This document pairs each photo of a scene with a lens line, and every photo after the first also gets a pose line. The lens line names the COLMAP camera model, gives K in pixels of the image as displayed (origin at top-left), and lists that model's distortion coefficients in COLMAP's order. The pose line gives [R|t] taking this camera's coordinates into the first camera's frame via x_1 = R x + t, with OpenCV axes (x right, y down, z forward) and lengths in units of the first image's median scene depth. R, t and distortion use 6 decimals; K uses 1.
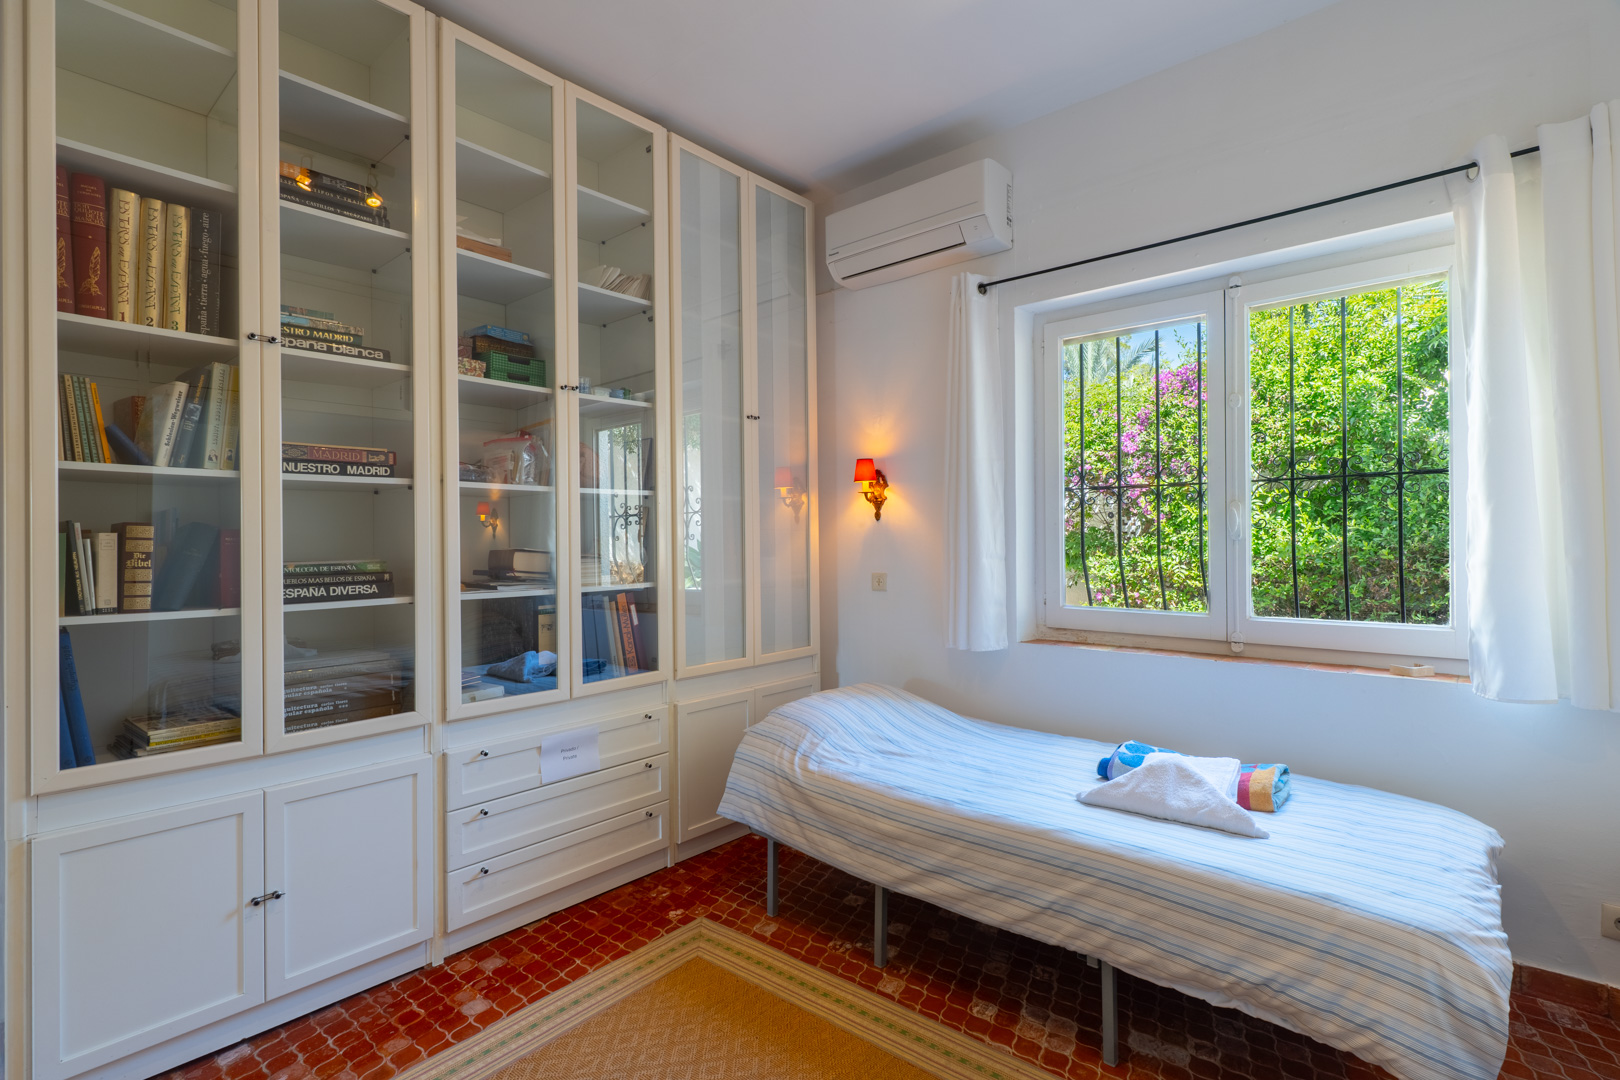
lens RADIAL K [[778.8, 0, 801.2], [0, 778.8, 535.9], [0, 0, 1]] dist [-0.002677, 0.001551]
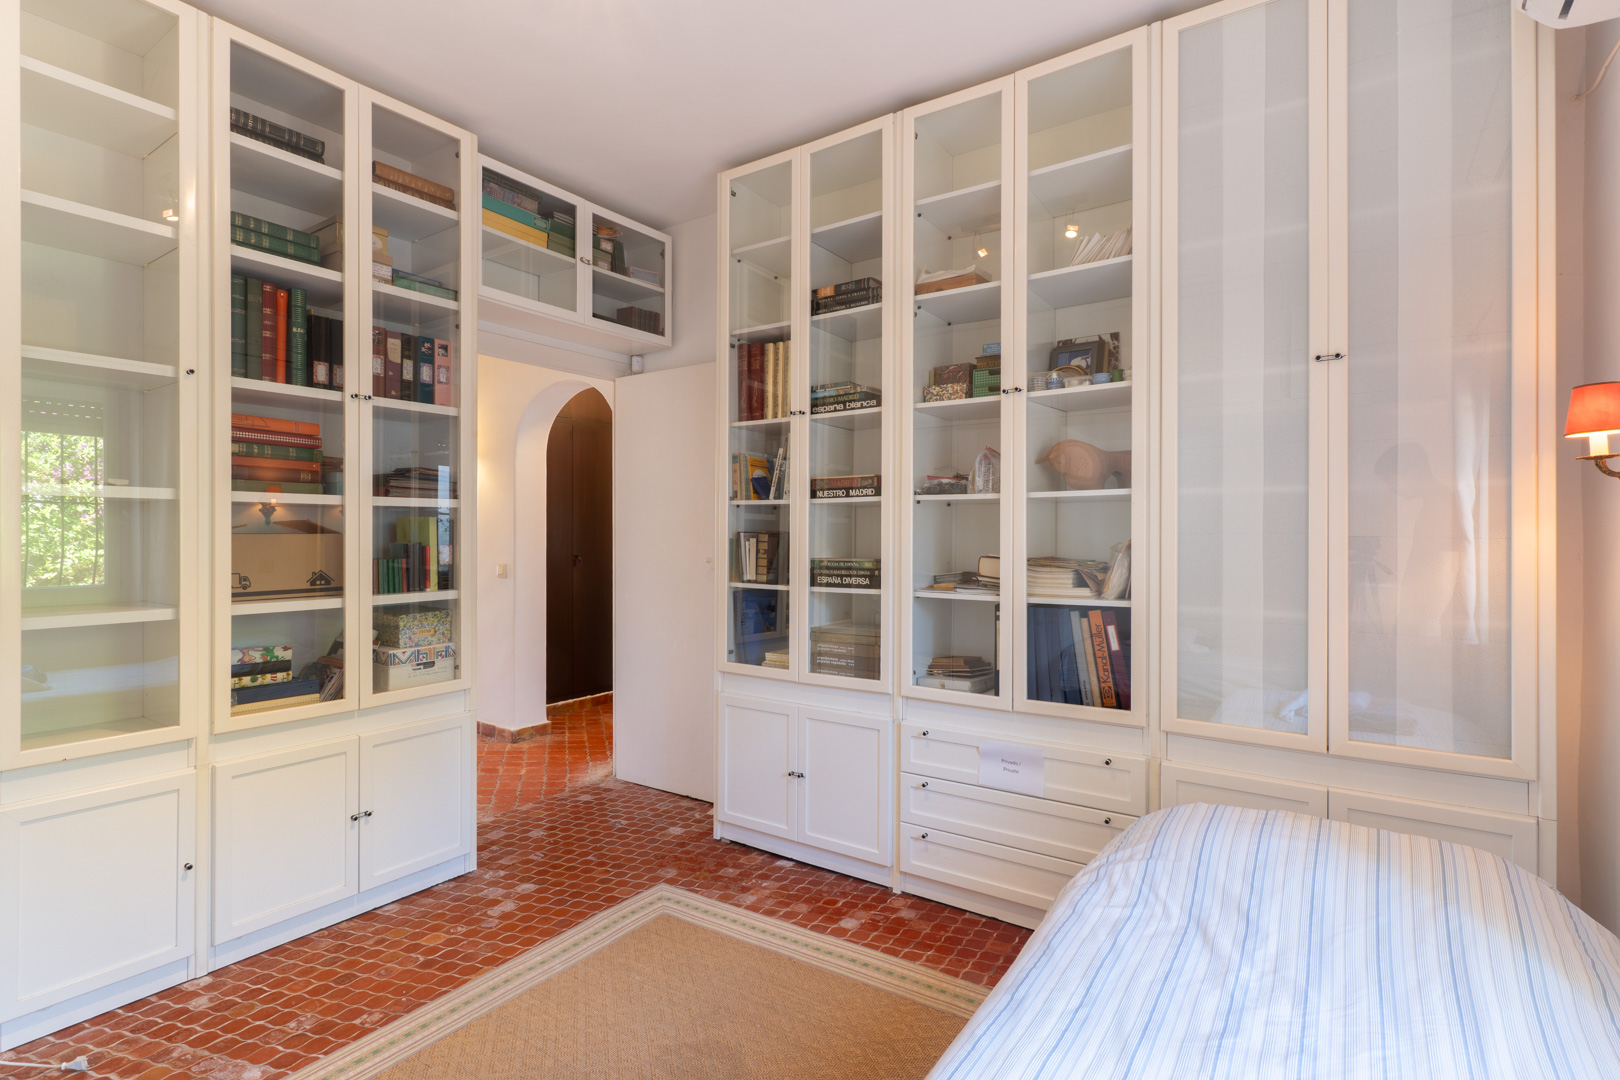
lens RADIAL K [[778.8, 0, 801.2], [0, 778.8, 536.0], [0, 0, 1]] dist [-0.002677, 0.001551]
pose [[0.107442, 0.008050, -0.994179, 0.739792], [0.000303, 0.999967, 0.008130, -0.019486], [0.994211, -0.001175, 0.107436, 0.732231]]
